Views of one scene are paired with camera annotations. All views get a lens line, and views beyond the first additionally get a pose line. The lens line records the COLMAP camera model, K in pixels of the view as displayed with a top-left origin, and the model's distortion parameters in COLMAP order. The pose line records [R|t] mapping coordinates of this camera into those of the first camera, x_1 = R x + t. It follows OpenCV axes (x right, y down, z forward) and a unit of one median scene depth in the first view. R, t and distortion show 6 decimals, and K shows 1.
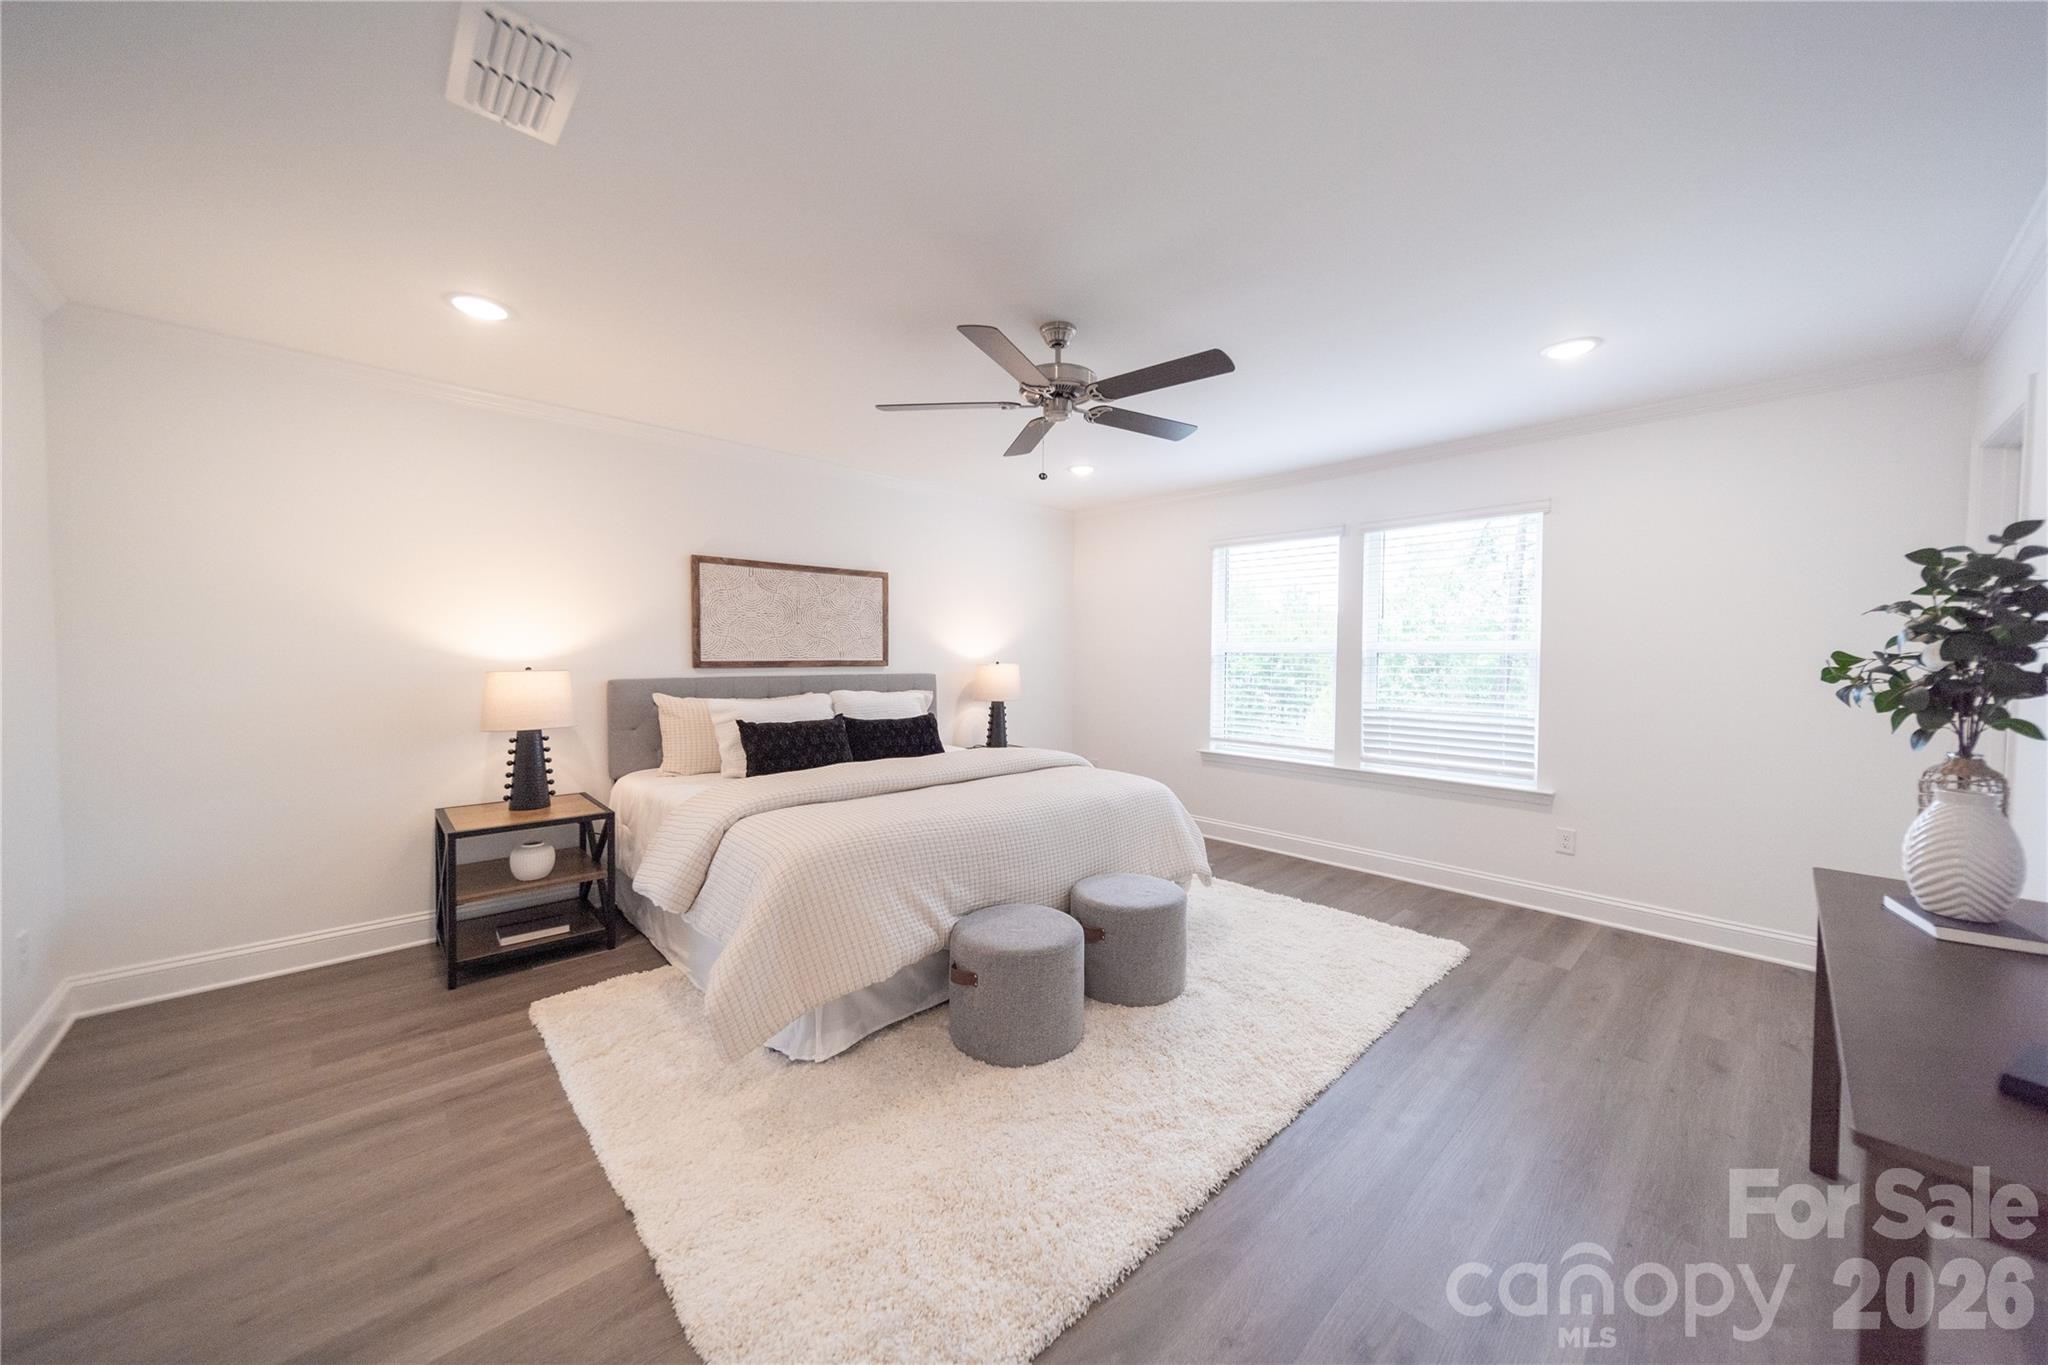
lens RADIAL K [[718.3, 0, 1037.1], [0, 718.3, 671.7], [0, 0, 1]] dist [0.007261, 0.000070]
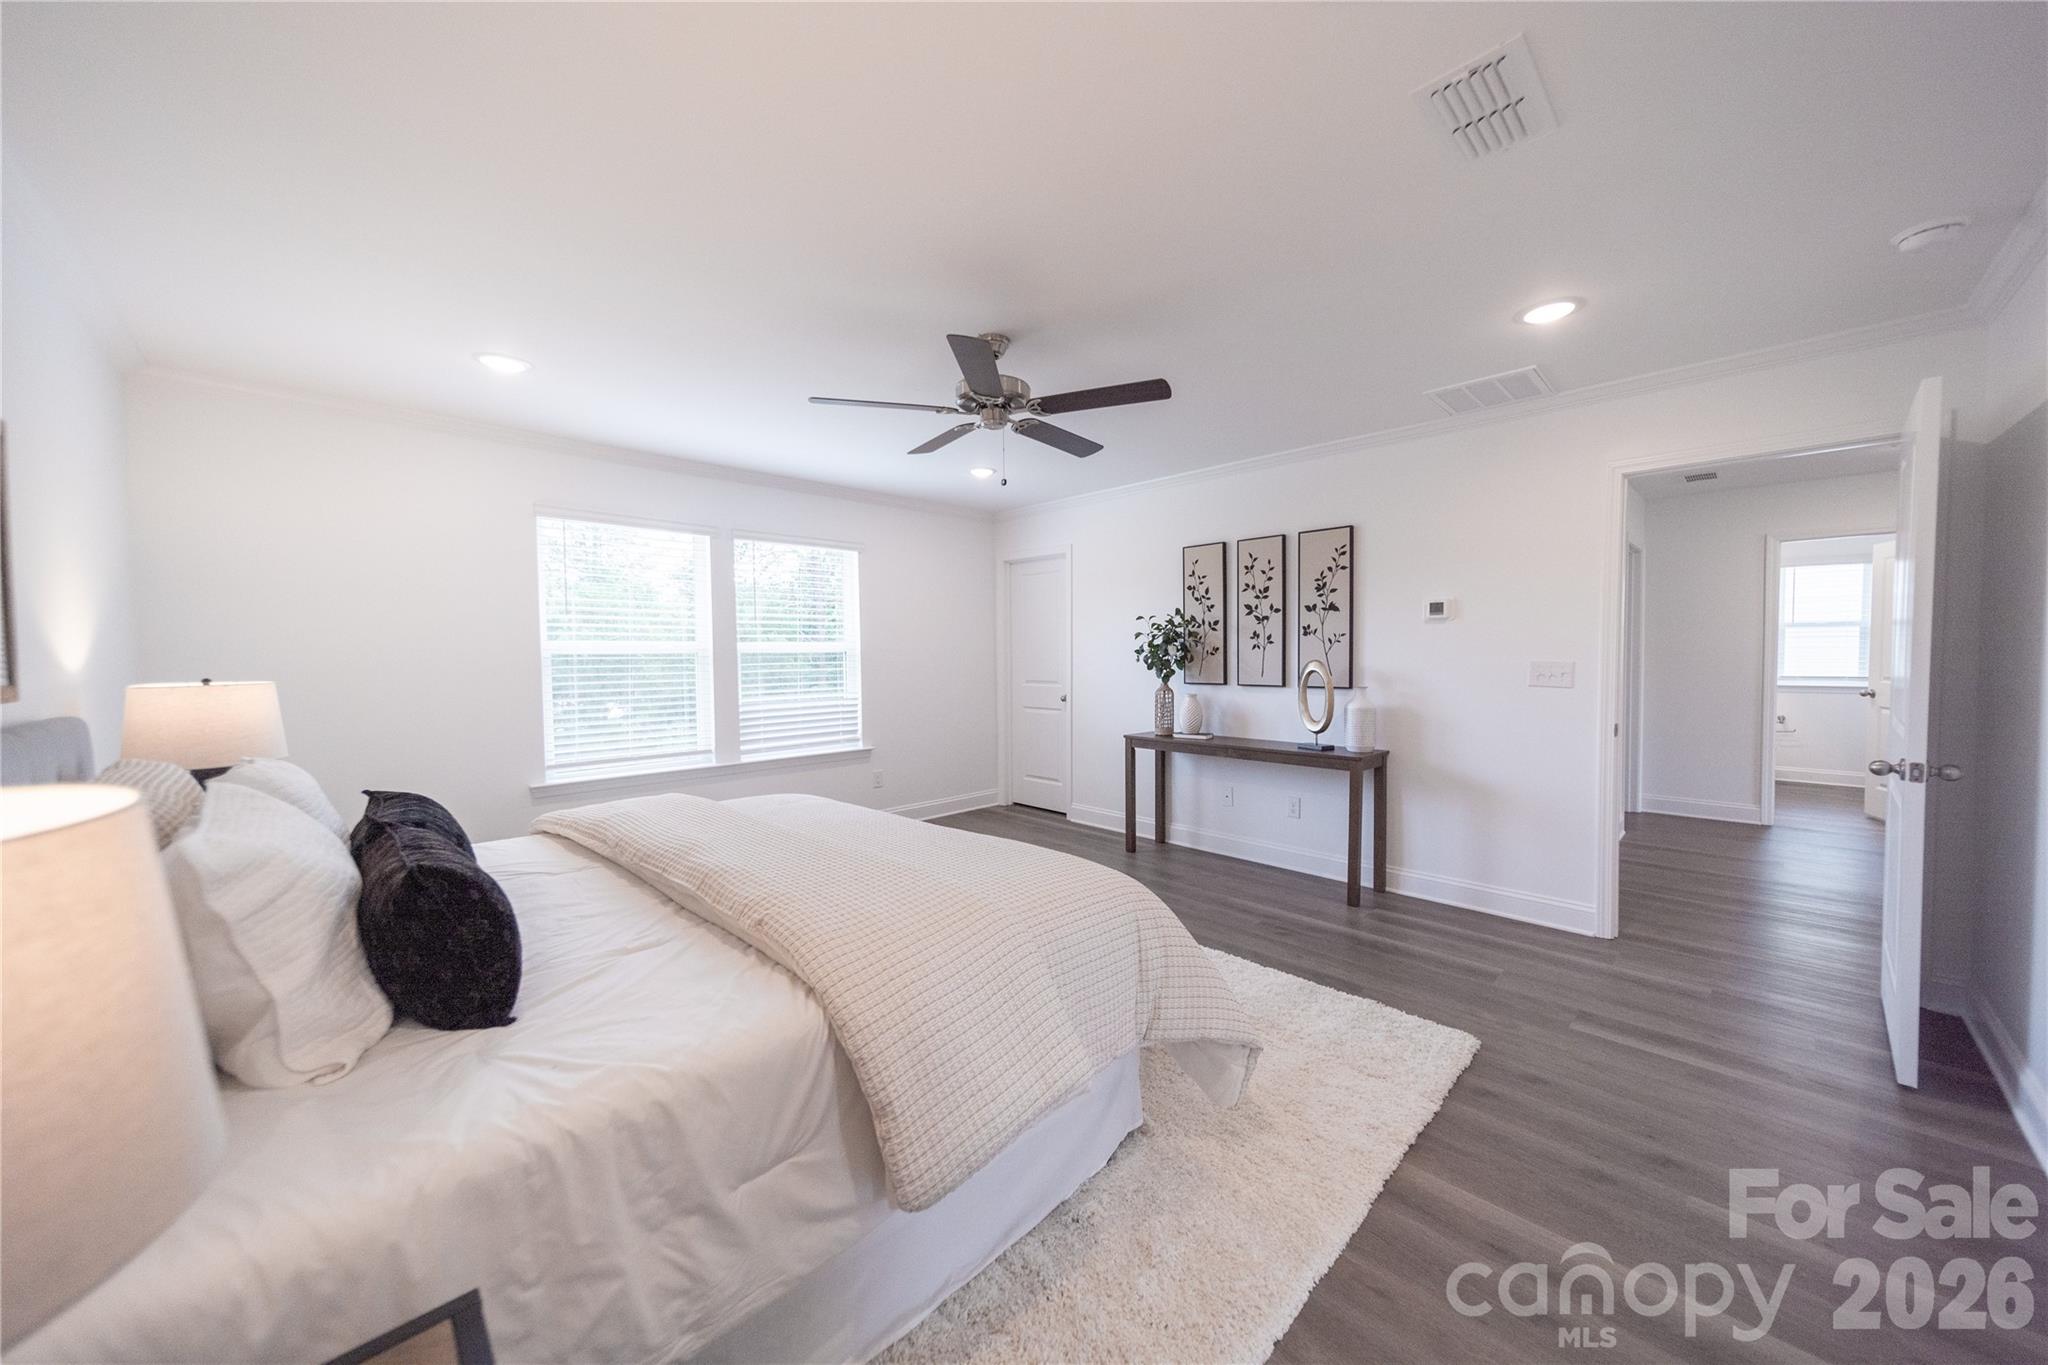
lens RADIAL K [[718.3, 0, 1033.2], [0, 718.3, 675.1], [0, 0, 1]] dist [0.007261, 0.000070]
pose [[-0.016329, -0.040116, 0.999062, -0.713333], [0.033189, 0.998622, 0.040641, -0.024796], [-0.999316, 0.033821, -0.014975, 0.677440]]
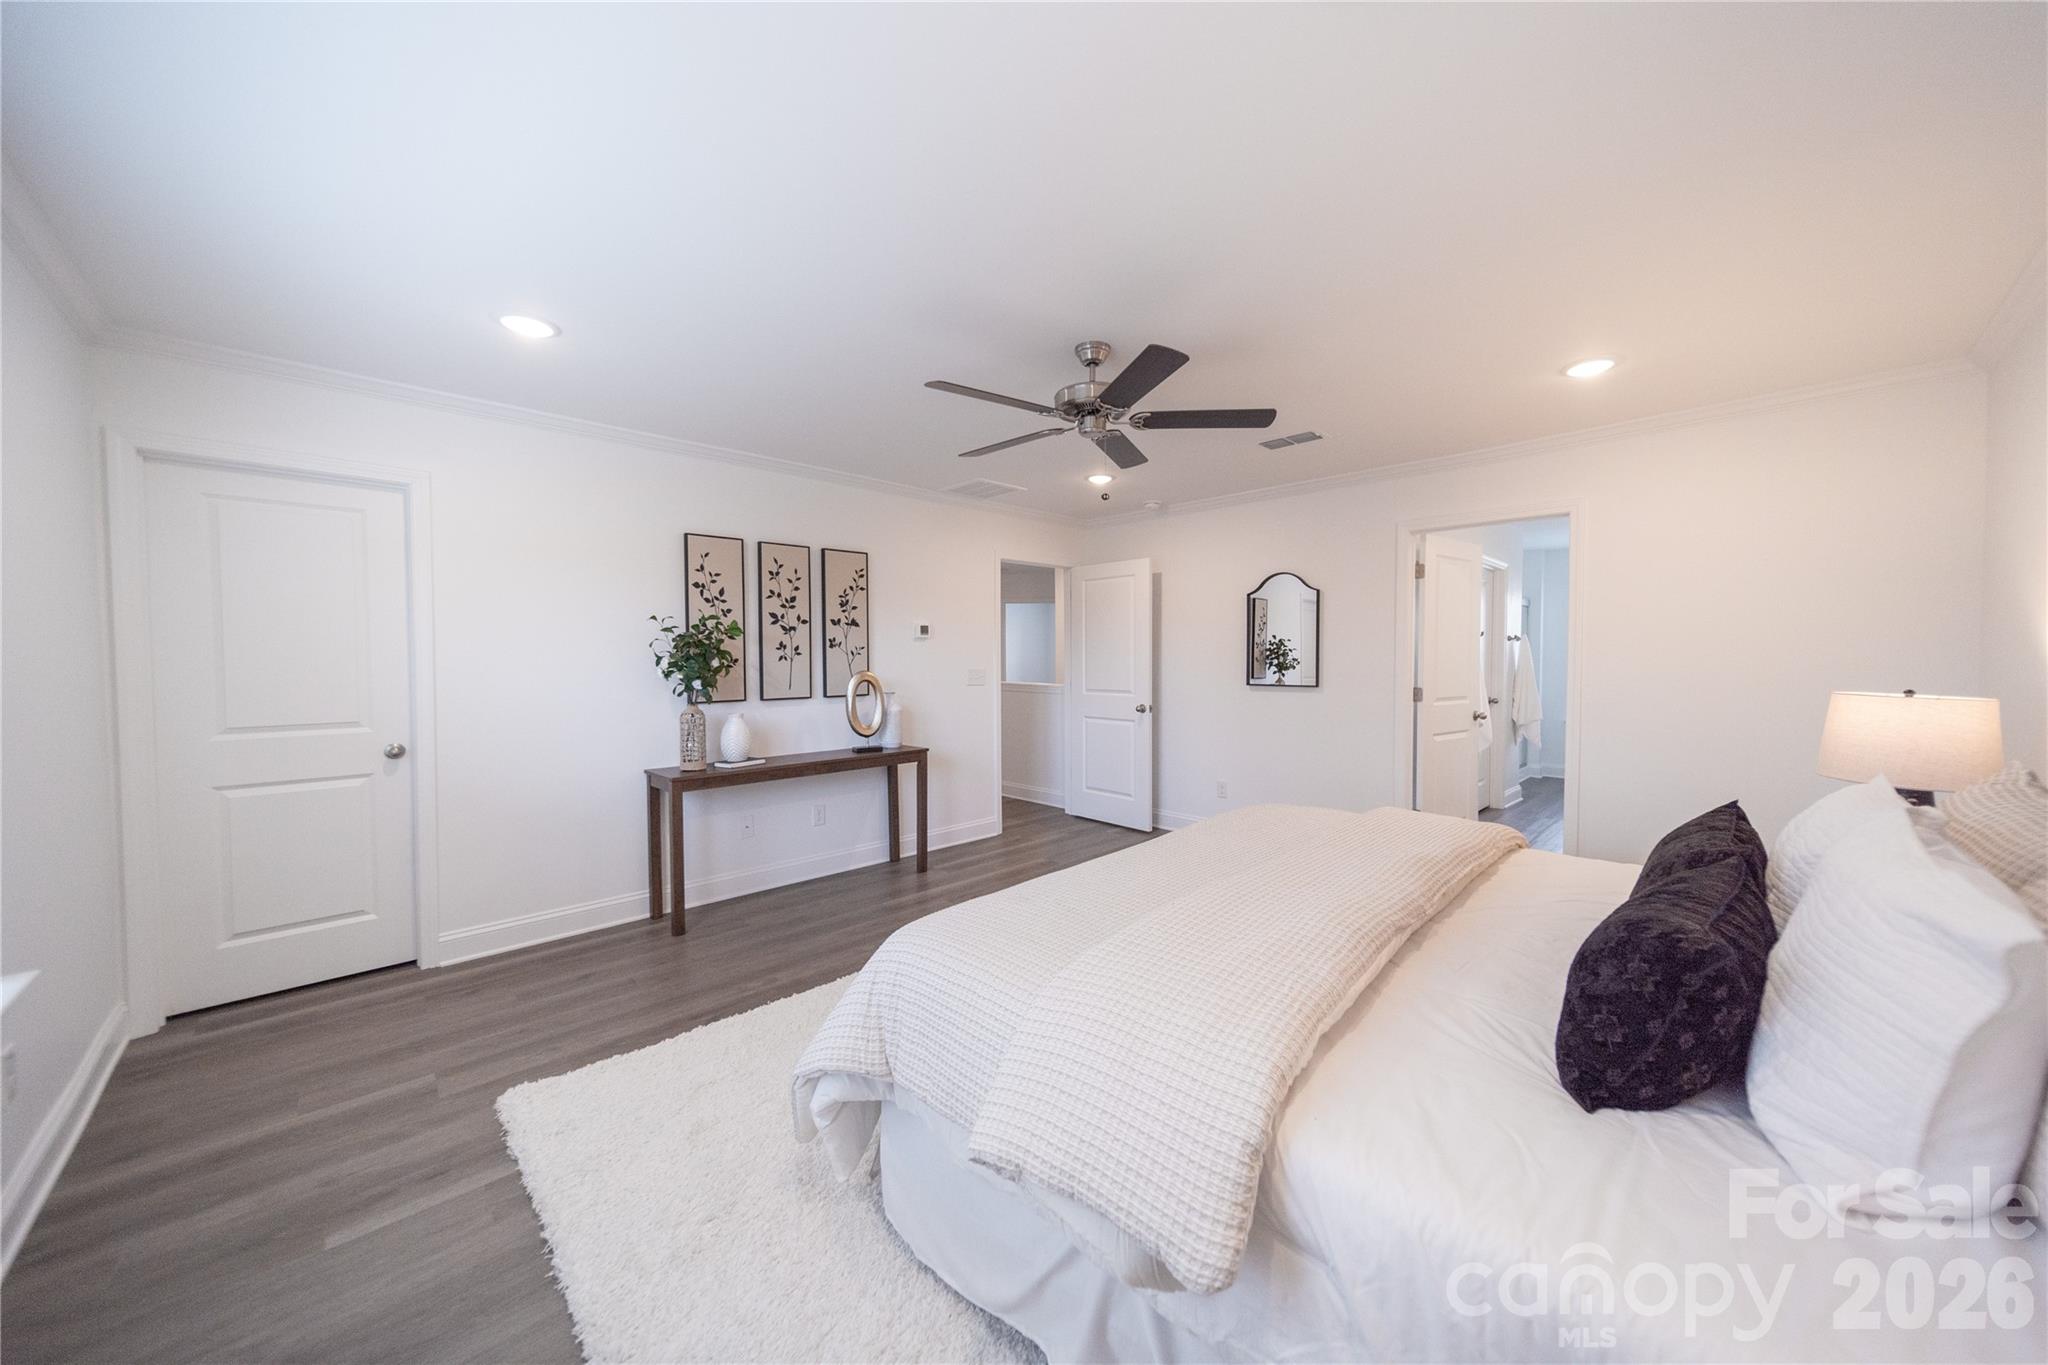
lens RADIAL K [[718.3, 0, 1029.6], [0, 718.3, 687.2], [0, 0, 1]] dist [0.007261, 0.000070]
pose [[-0.999972, 0.002664, -0.007045, 0.091035], [0.002237, 0.998203, 0.059874, -0.032289], [0.007192, 0.059857, -0.998181, 1.421912]]
